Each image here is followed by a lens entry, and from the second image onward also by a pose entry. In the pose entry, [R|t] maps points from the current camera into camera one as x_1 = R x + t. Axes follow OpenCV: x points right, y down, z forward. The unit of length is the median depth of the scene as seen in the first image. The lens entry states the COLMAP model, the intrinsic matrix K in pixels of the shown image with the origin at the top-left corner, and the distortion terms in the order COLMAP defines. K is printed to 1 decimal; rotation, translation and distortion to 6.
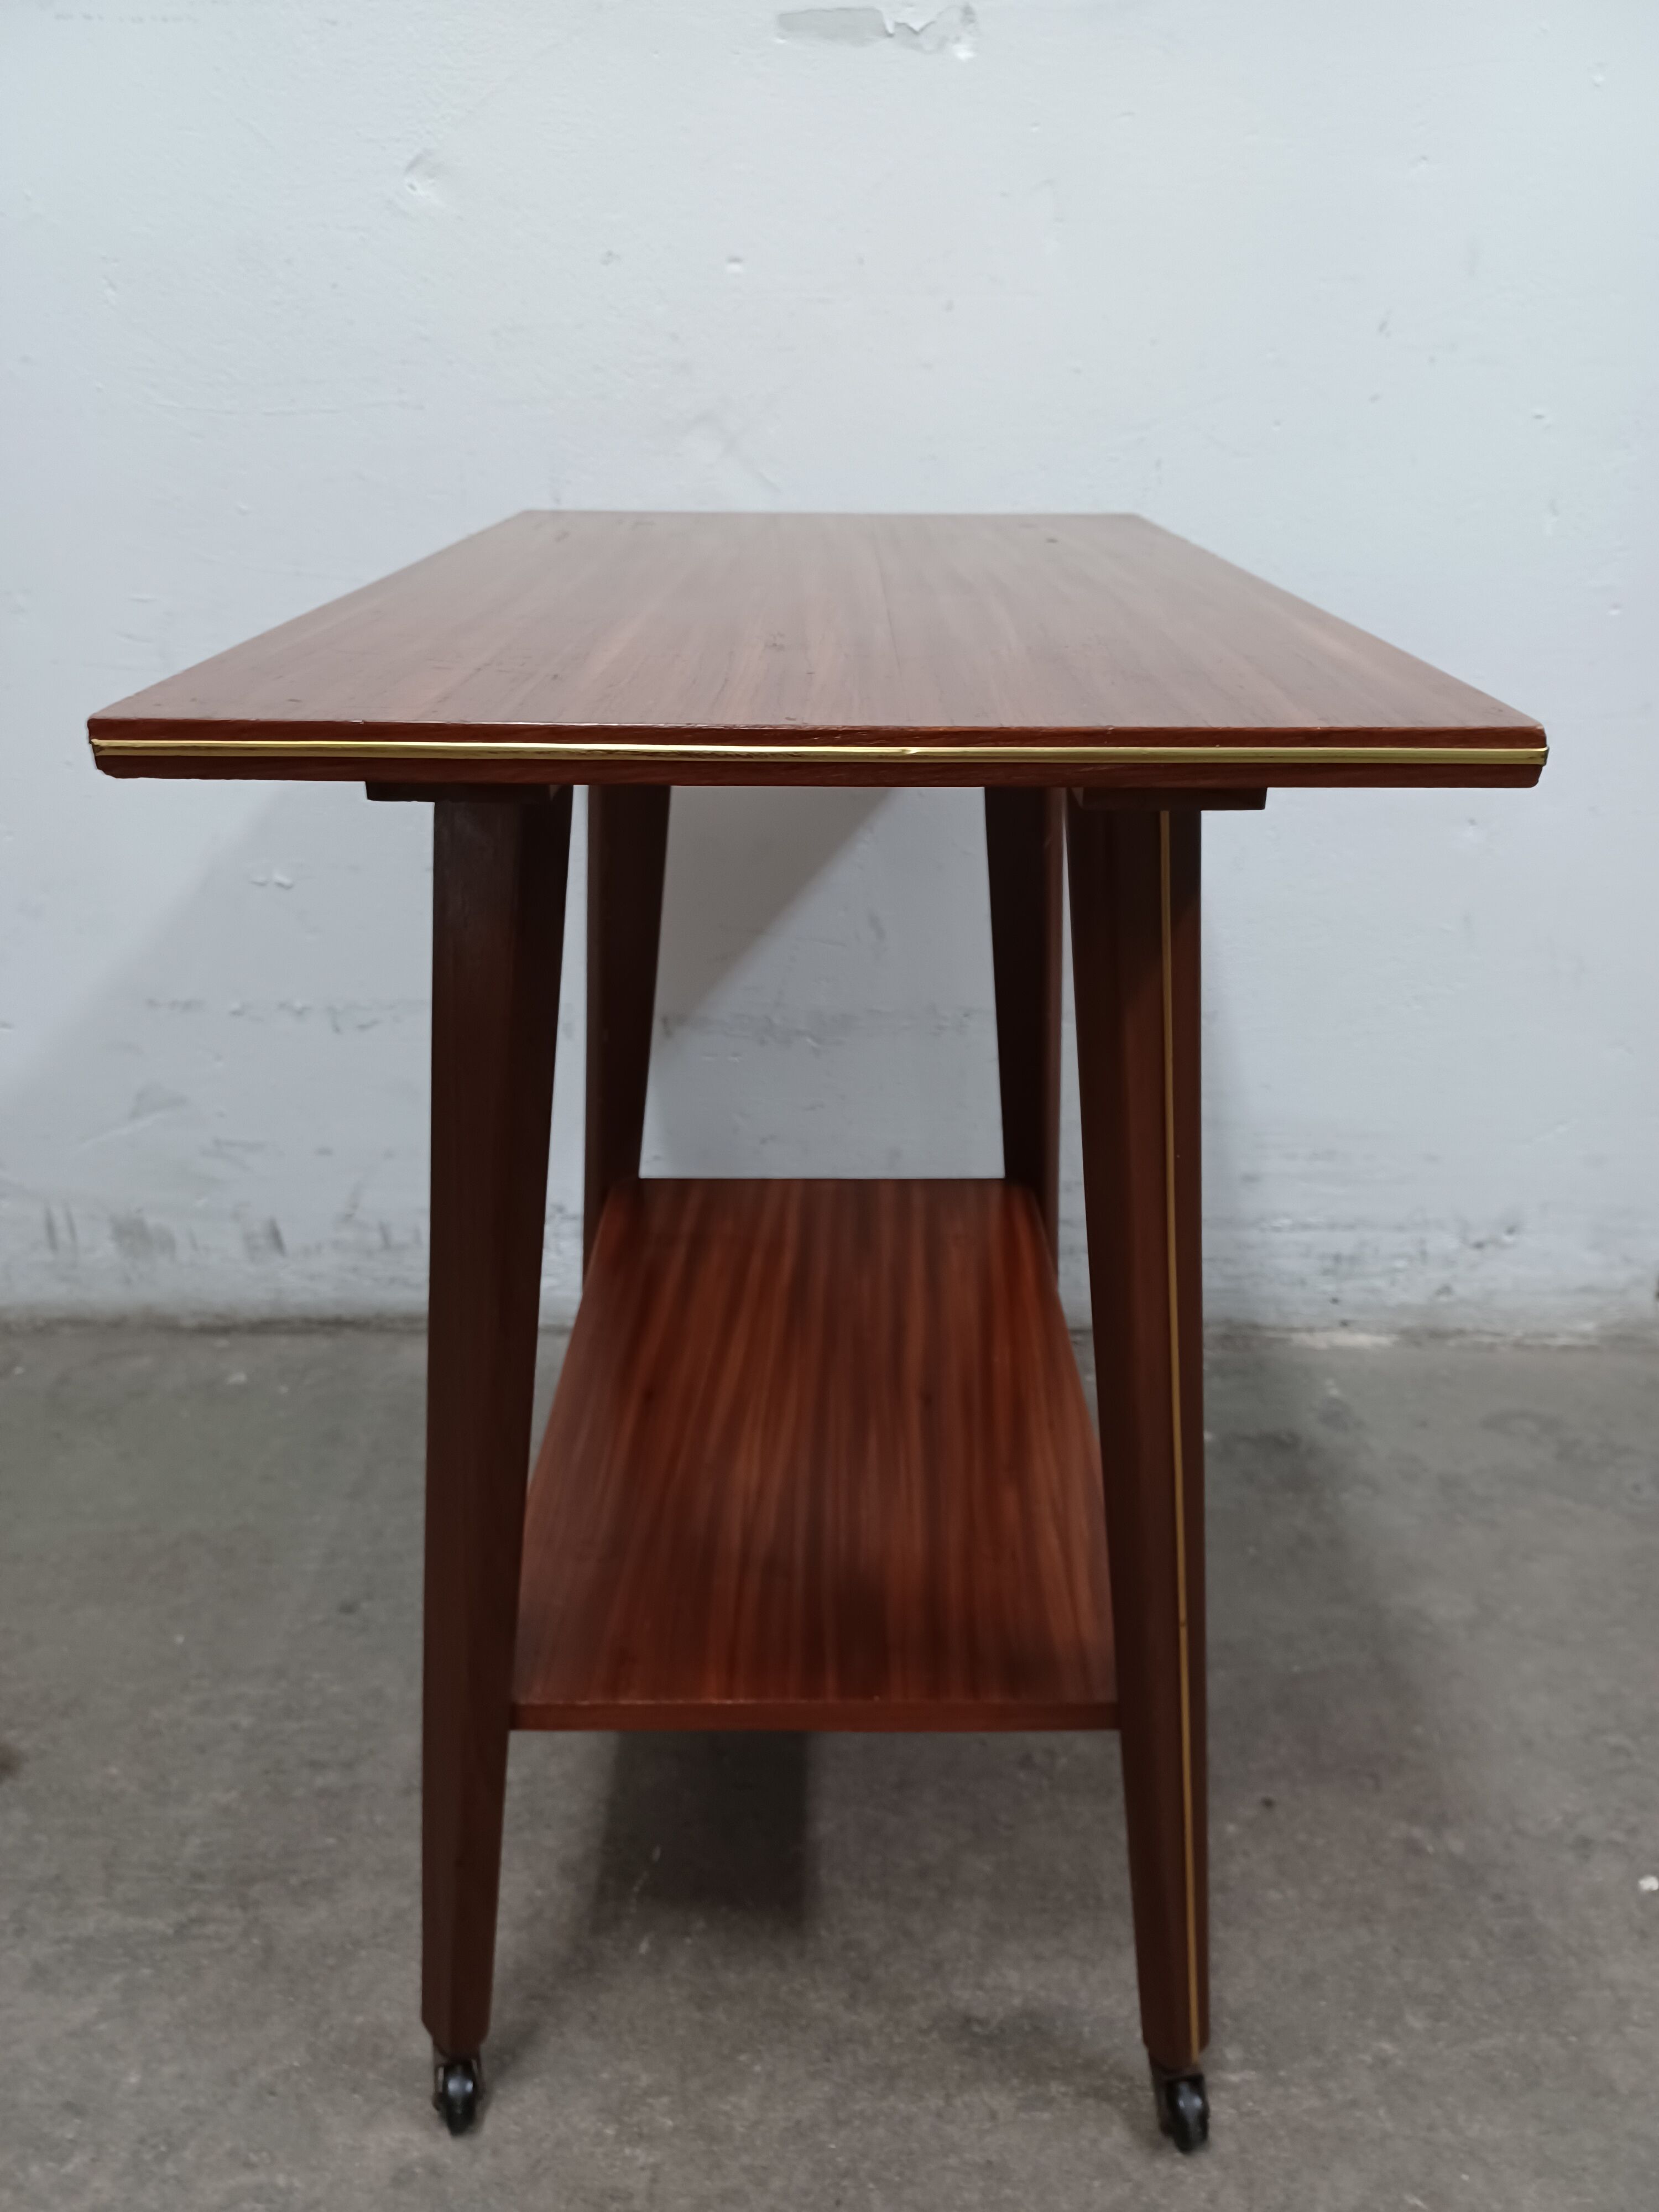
lens RADIAL K [[1643.3, 0, 838.5], [0, 1643.3, 1119.9], [0, 0, 1]] dist [0.007039, 0.015768]
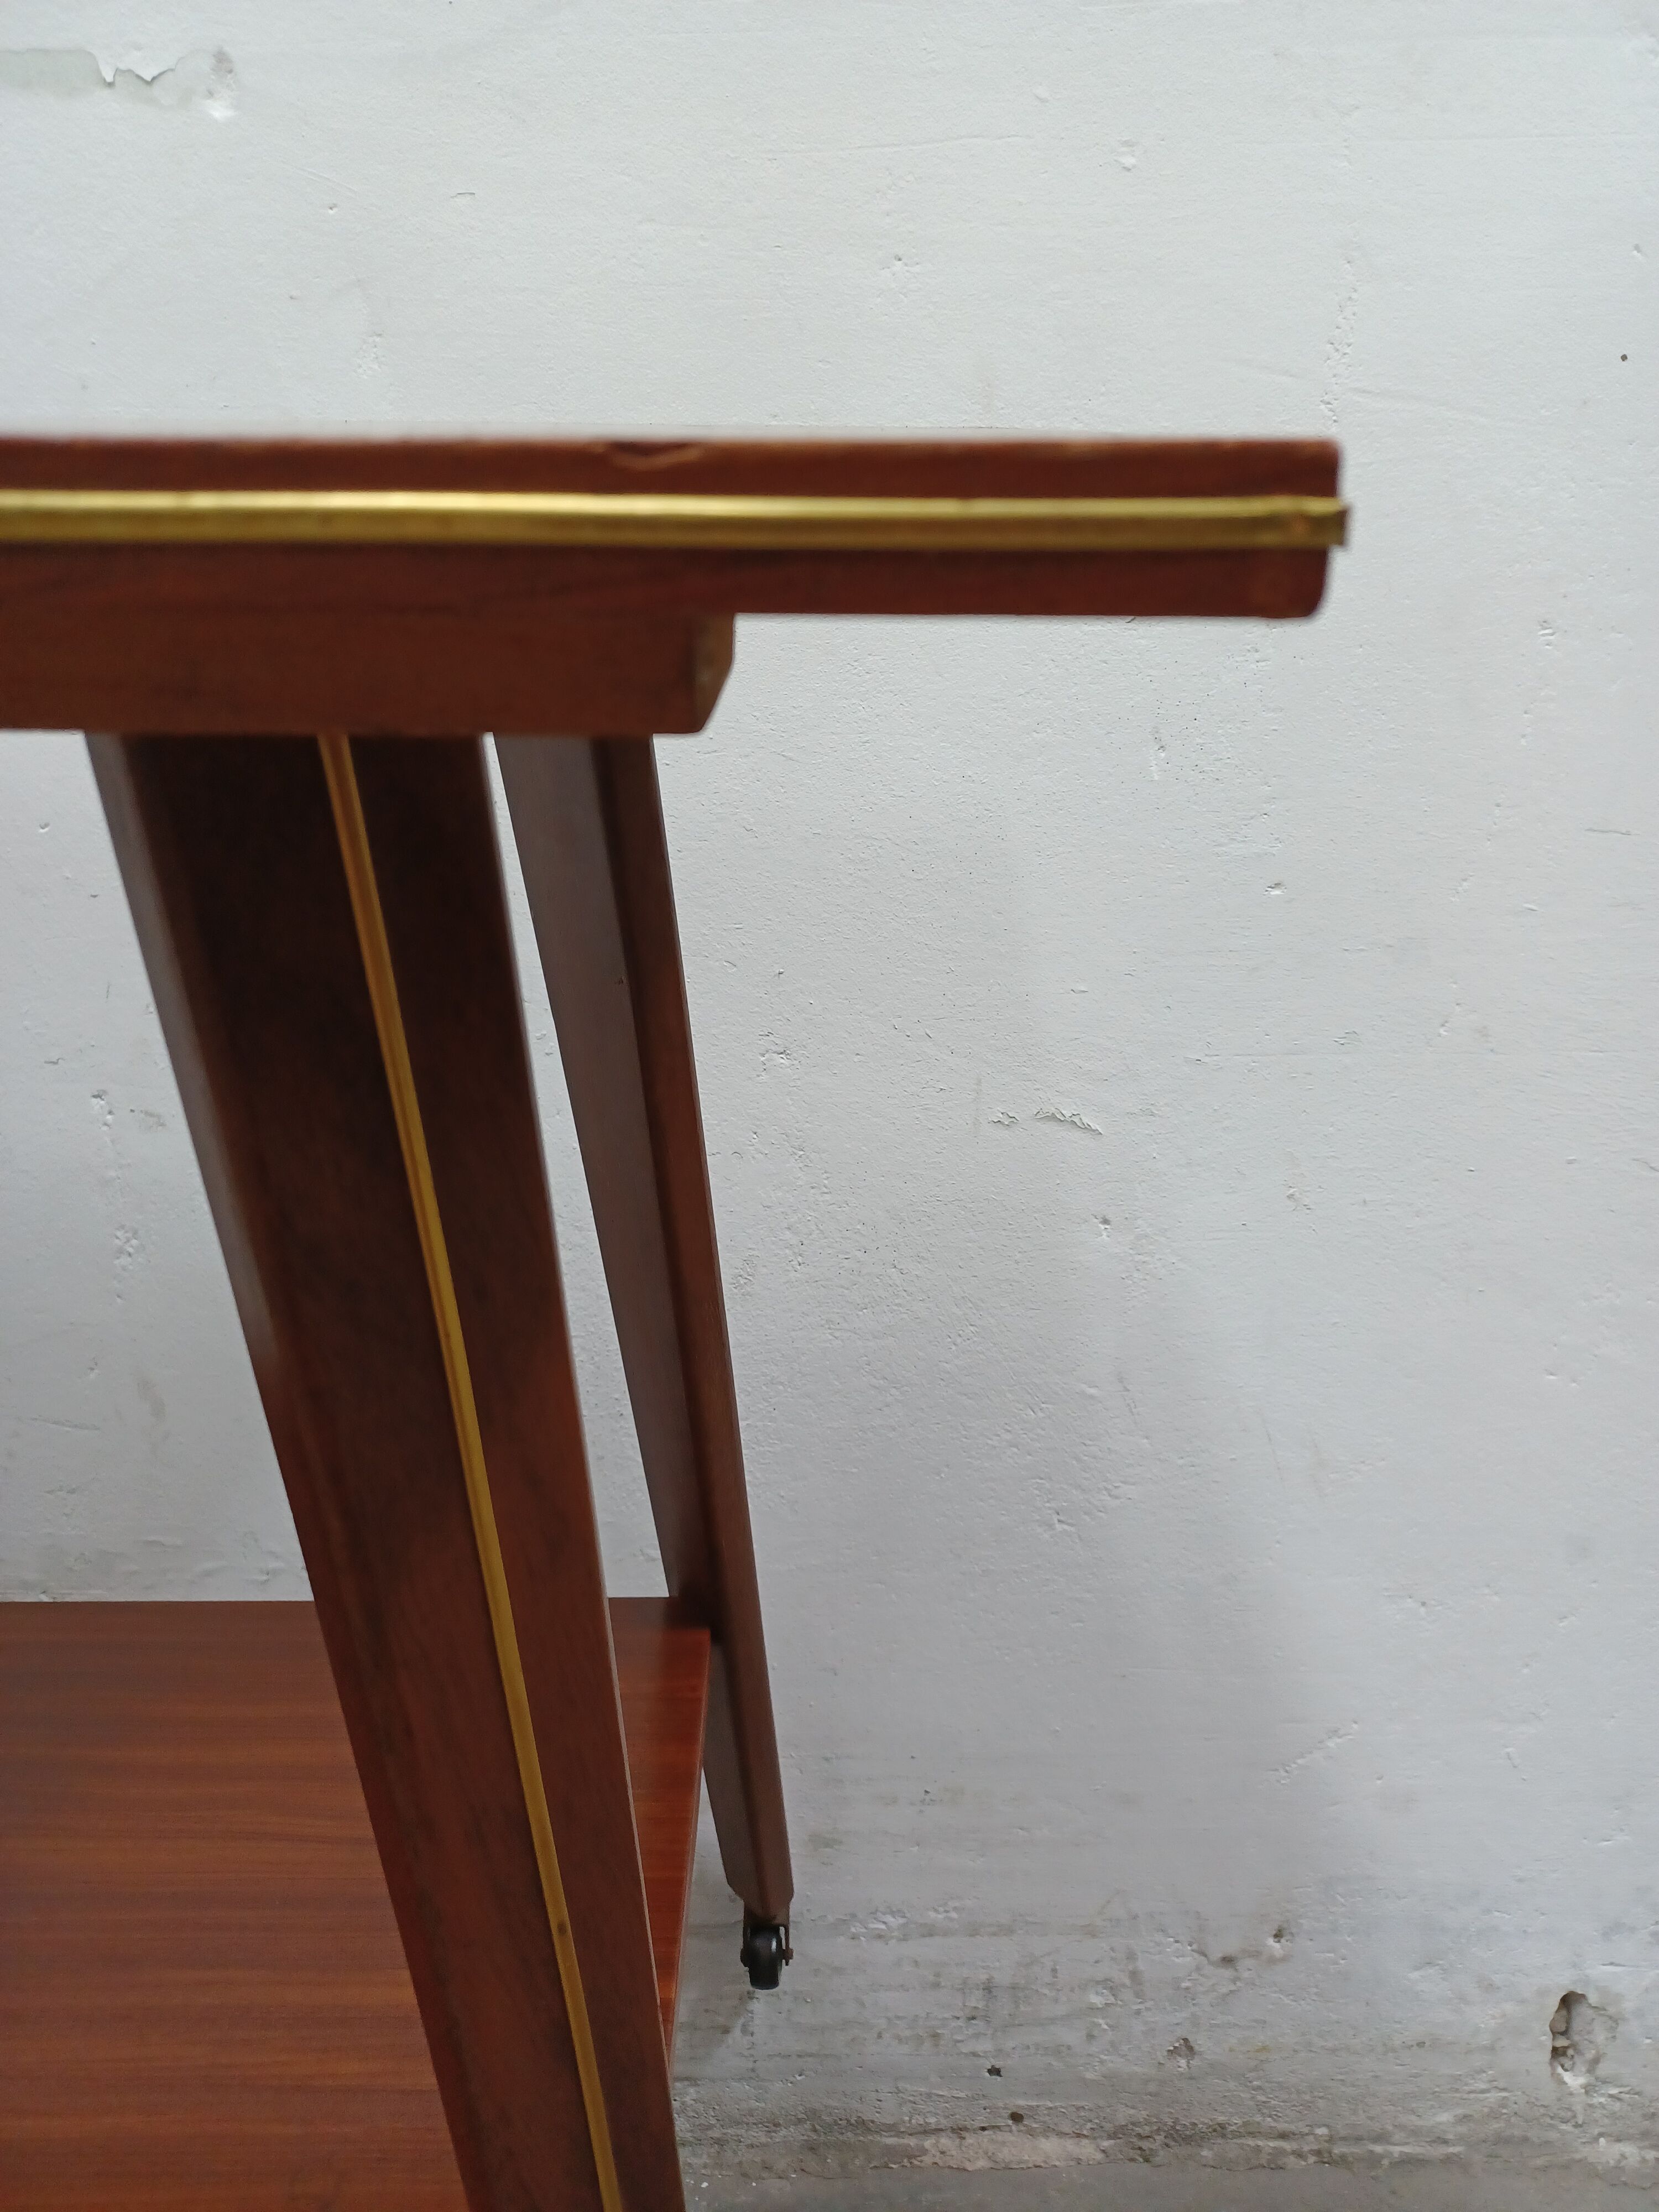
lens RADIAL K [[1643.3, 0, 859.2], [0, 1643.3, 1104.4], [0, 0, 1]] dist [0.007039, 0.015768]
pose [[0.999547, -0.001300, 0.030081, 0.324225], [0.011360, 0.941510, -0.336792, -0.017098], [-0.027884, 0.336981, 0.941098, 0.482784]]
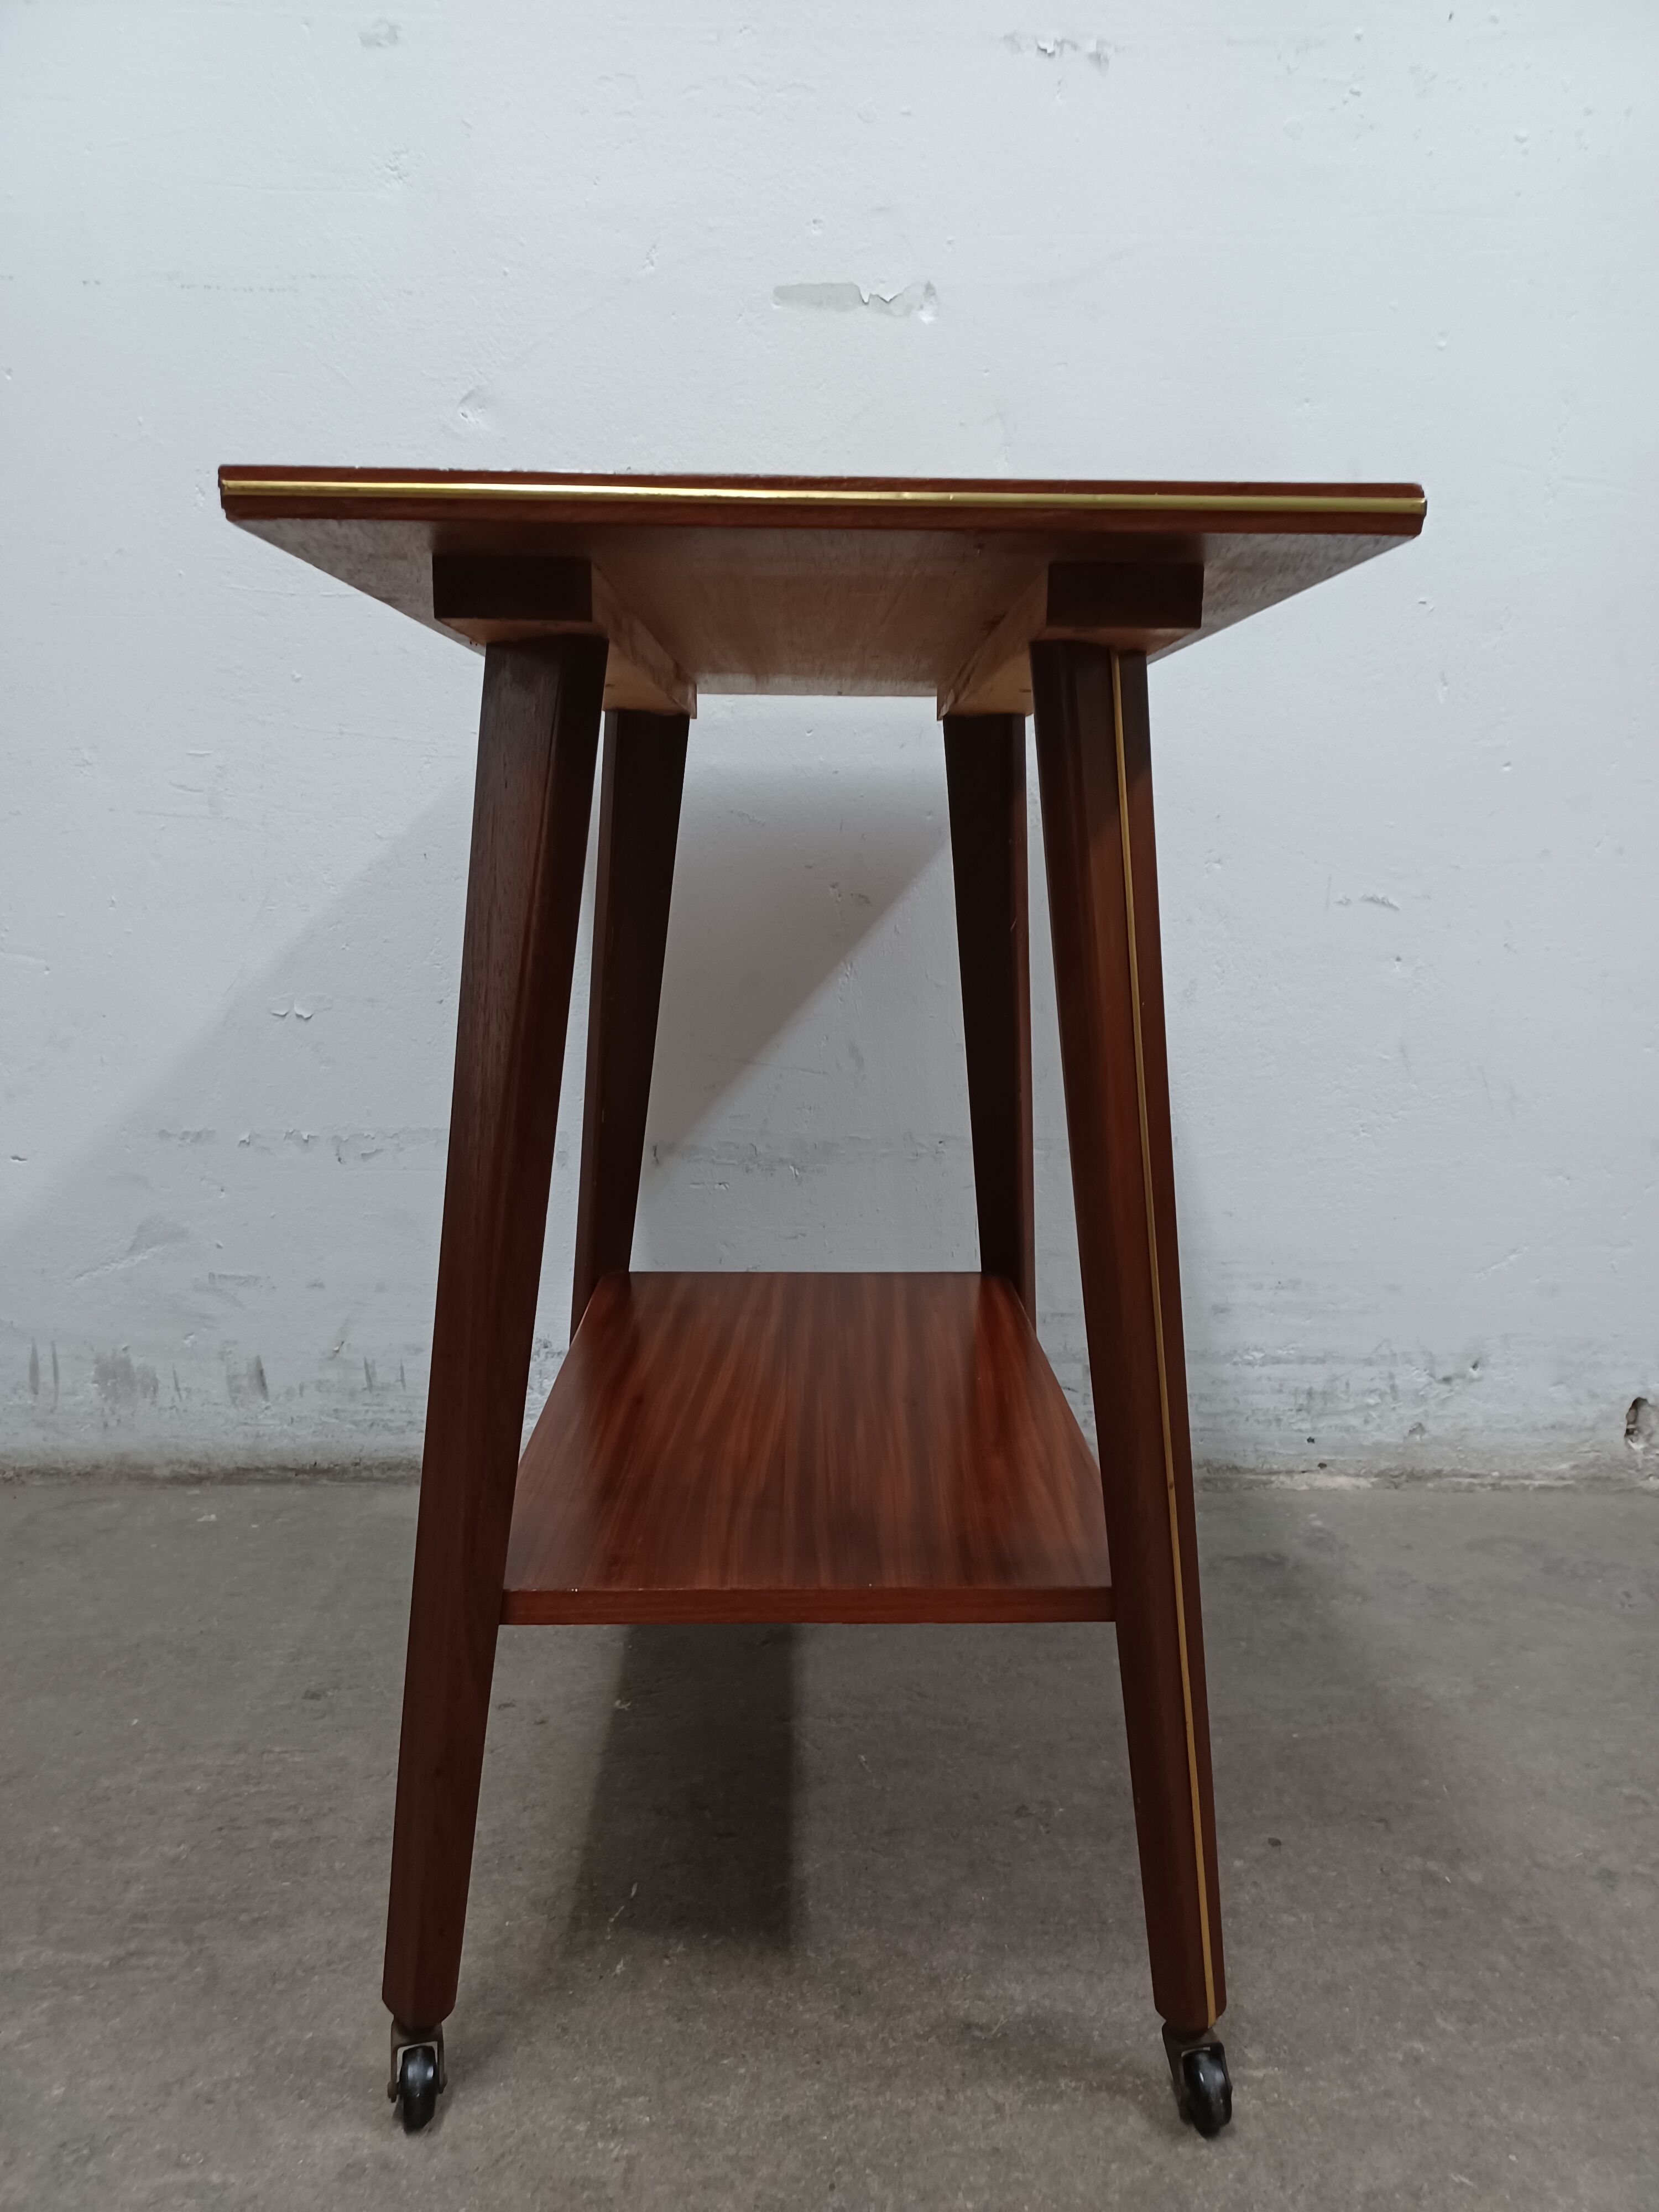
lens RADIAL K [[1643.3, 0, 841.2], [0, 1643.3, 1113.6], [0, 0, 1]] dist [0.007039, 0.015768]
pose [[0.999740, 0.003012, 0.022601, -0.013027], [0.002859, 0.966851, -0.255324, 0.234446], [-0.022621, 0.255322, 0.966591, -0.024711]]
